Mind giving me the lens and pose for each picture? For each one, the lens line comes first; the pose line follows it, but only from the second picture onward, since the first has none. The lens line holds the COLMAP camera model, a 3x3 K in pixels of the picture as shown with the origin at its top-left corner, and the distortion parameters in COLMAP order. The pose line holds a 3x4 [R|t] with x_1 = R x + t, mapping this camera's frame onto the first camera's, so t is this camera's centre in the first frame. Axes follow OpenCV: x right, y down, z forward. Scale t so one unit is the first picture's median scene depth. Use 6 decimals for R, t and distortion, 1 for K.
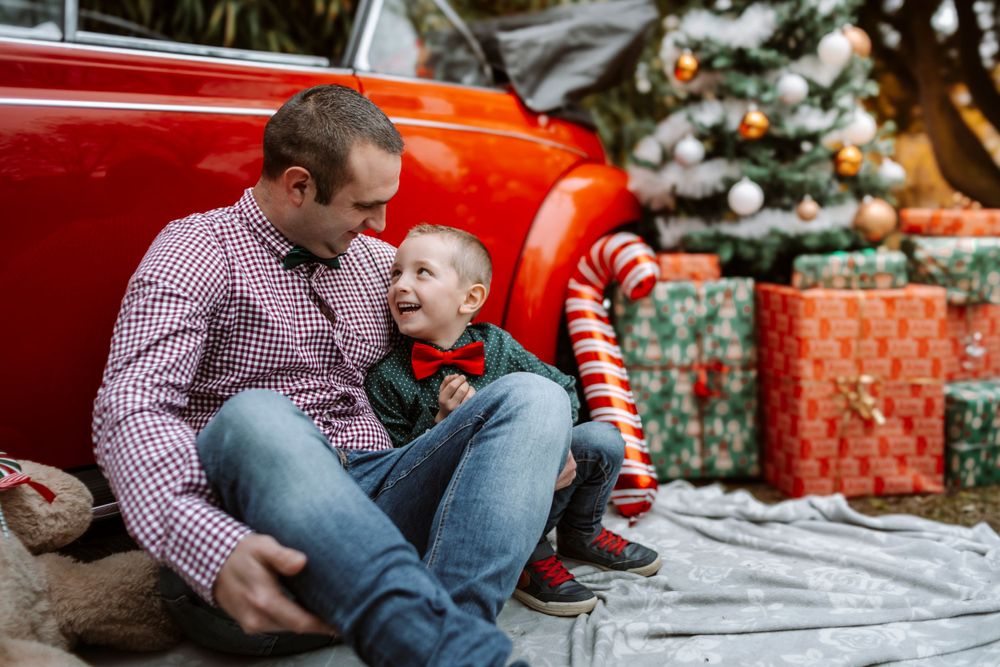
lens RADIAL K [[974.7, 0, 500.0], [0, 974.7, 333.5], [0, 0, 1]] dist [-0.011605, 0.039748]
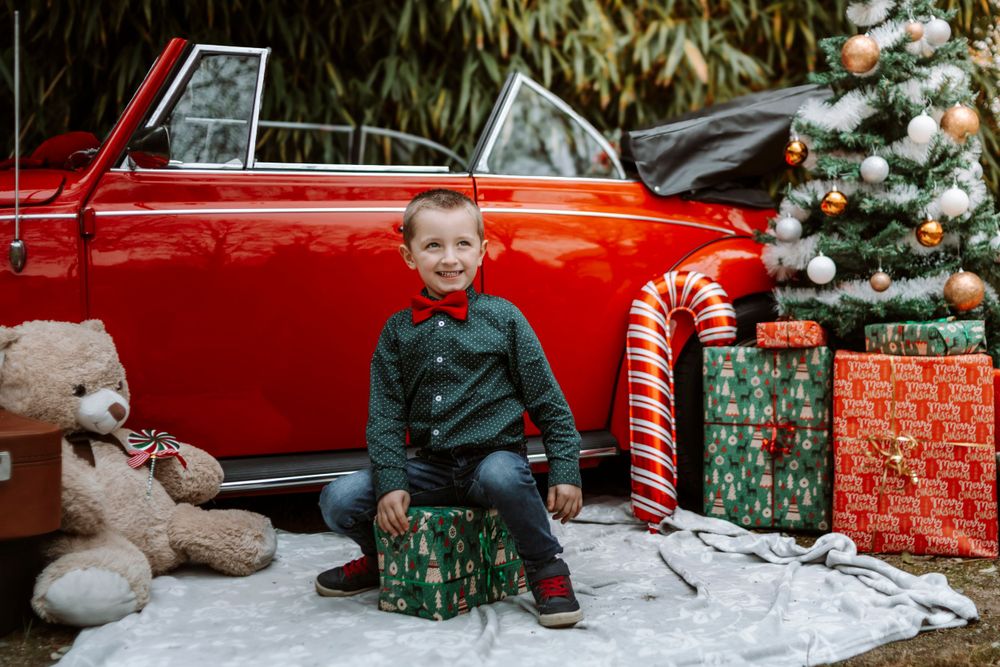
lens RADIAL K [[1126.4, 0, 551.5], [0, 1126.4, 311.8], [0, 0, 1]] dist [-0.087184, 0.339871]
pose [[0.912710, 0.009305, -0.408503, 0.488838], [-0.051324, 0.994434, -0.092021, 0.036568], [0.405373, 0.104954, 0.908107, -0.249925]]
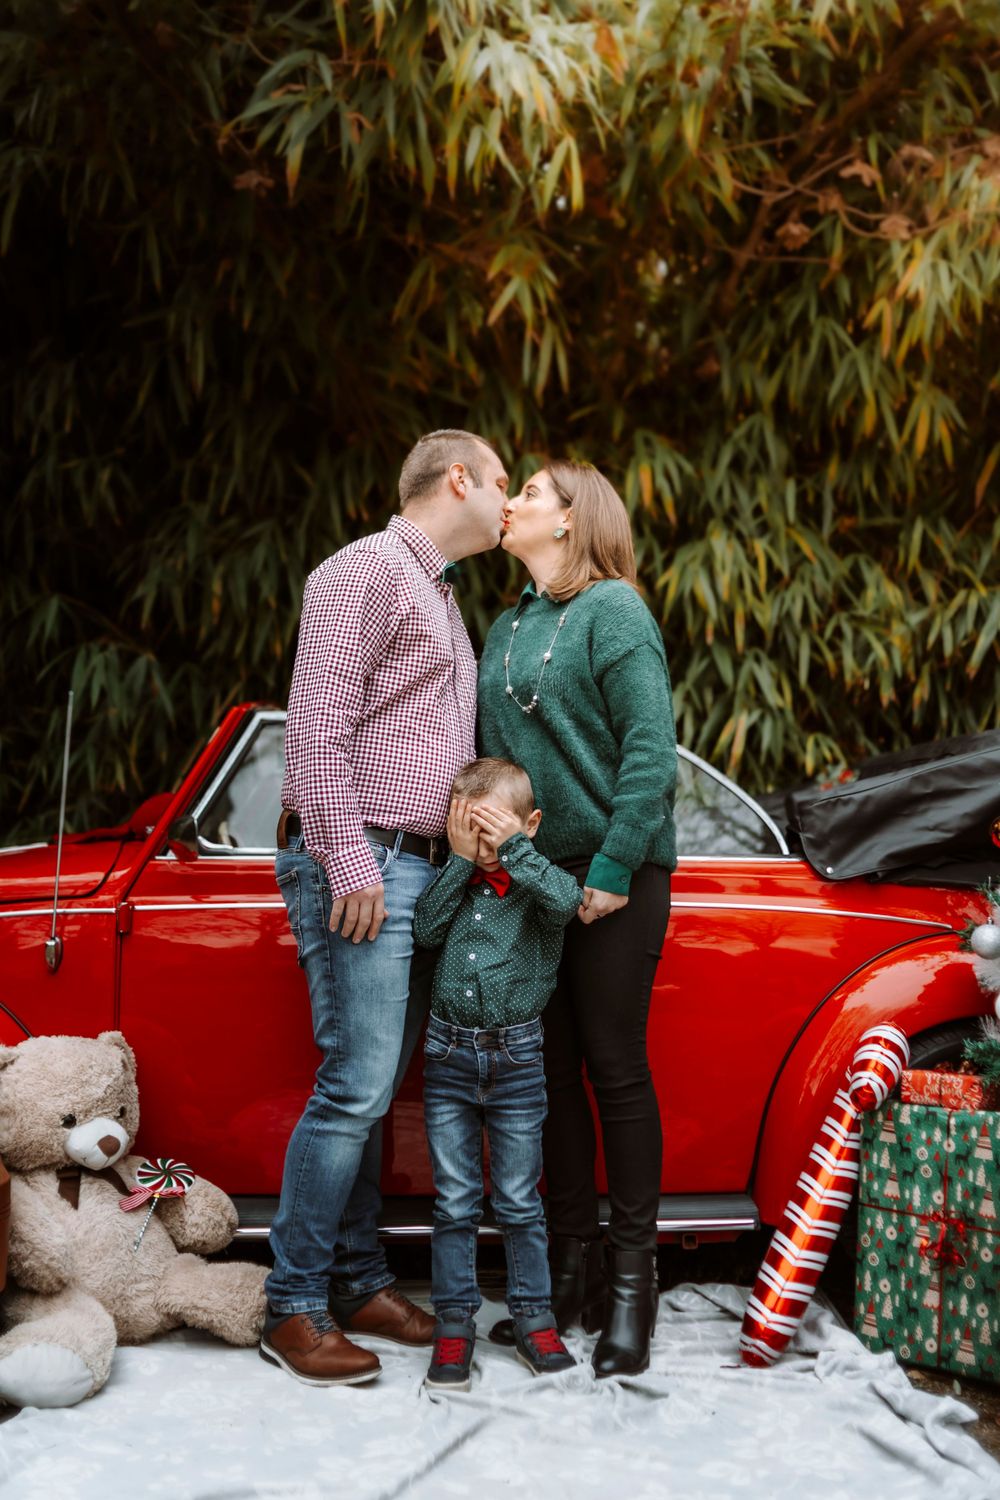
lens RADIAL K [[1462.1, 0, 499.2], [0, 1462.1, 740.0], [0, 0, 1]] dist [-0.011605, 0.039748]
pose [[0.711441, -0.035766, -0.701835, 0.789750], [-0.107900, 0.981302, -0.159384, -0.118608], [0.694413, 0.189120, 0.694280, -0.138873]]
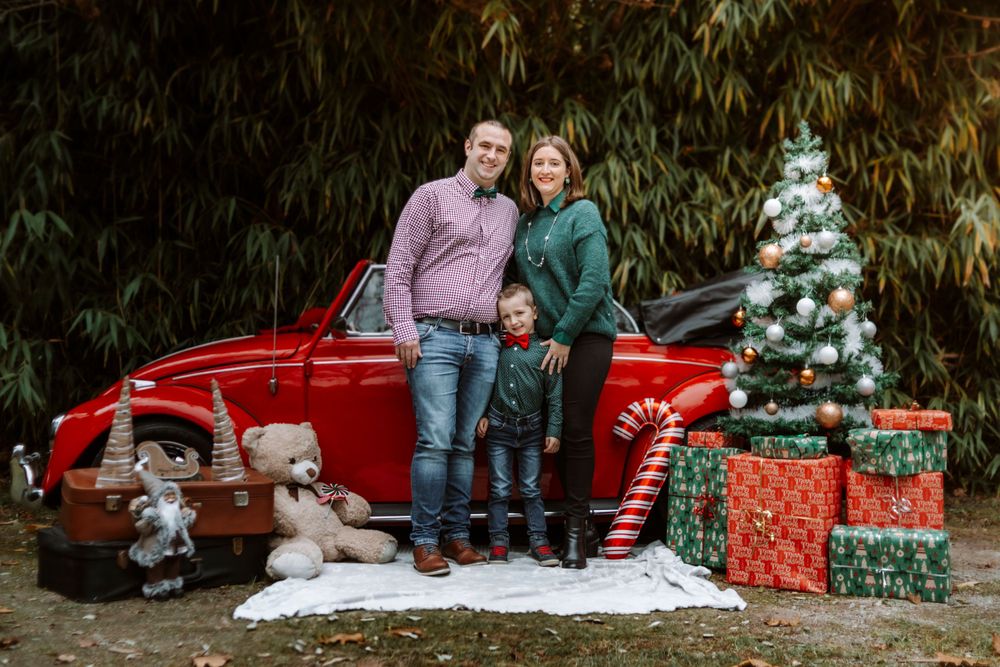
lens RADIAL K [[1083.4, 0, 500.0], [0, 1083.4, 325.3], [0, 0, 1]] dist [-0.003161, 0.005277]
pose [[0.722873, -0.015900, -0.690798, 1.241601], [-0.091306, 0.988771, -0.118304, -0.007614], [0.684921, 0.148593, 0.713304, -0.617163]]
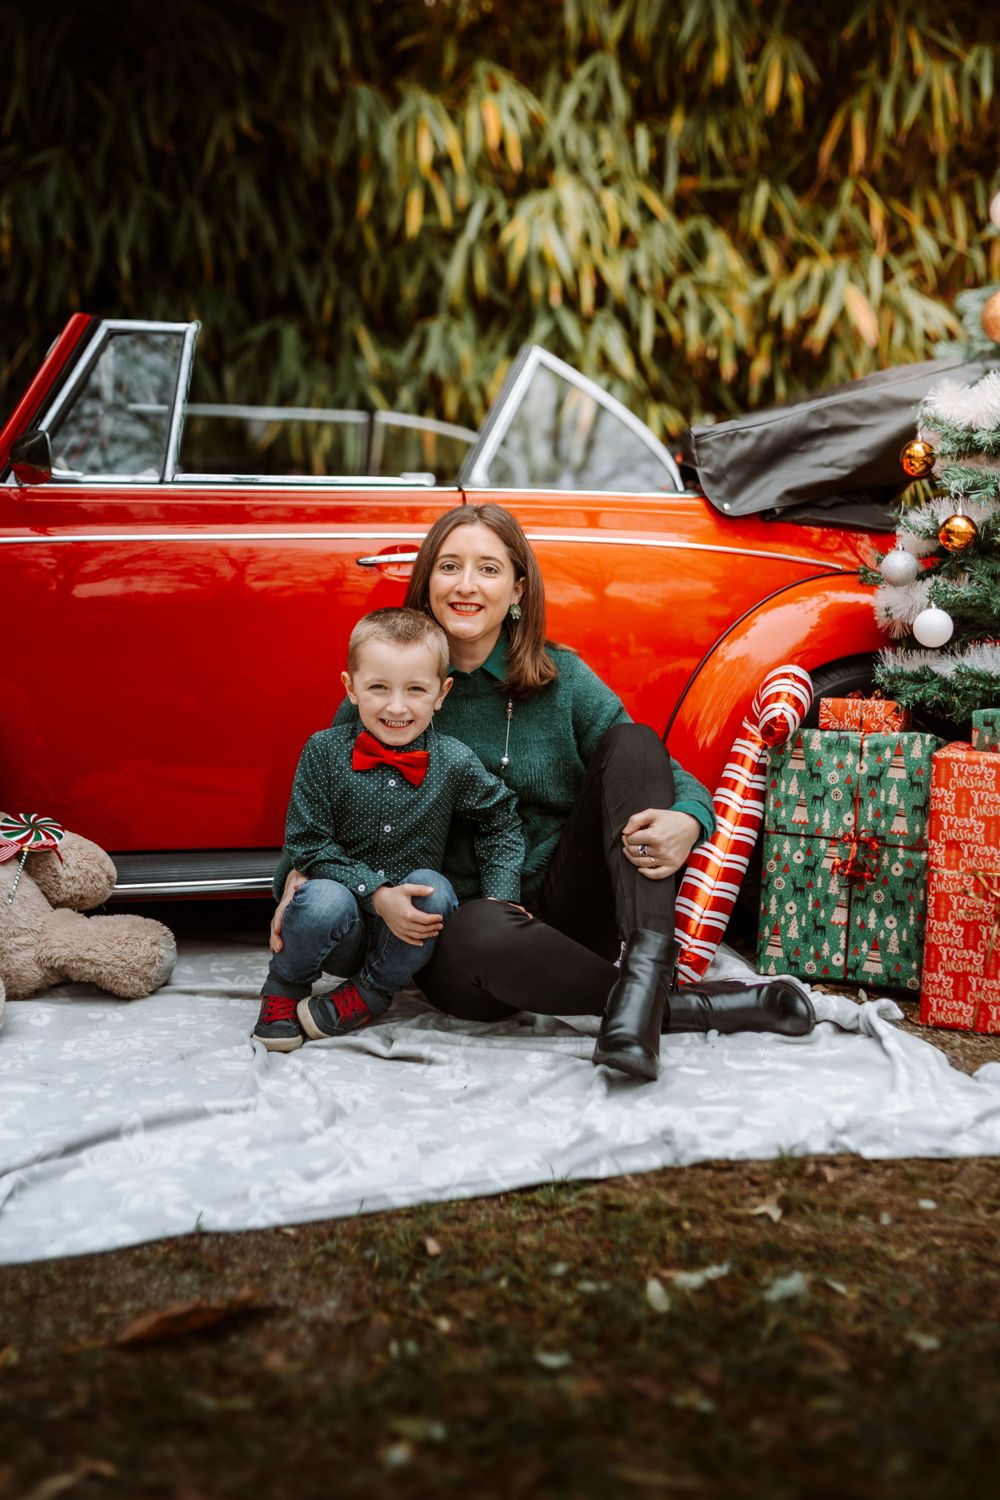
lens RADIAL K [[1462.1, 0, 499.2], [0, 1462.1, 740.0], [0, 0, 1]] dist [-0.011605, 0.039748]
pose [[0.824041, 0.068131, -0.562419, 0.626327], [-0.087934, 0.996093, -0.008172, -0.011016], [0.559665, 0.056190, 0.826812, -0.138899]]
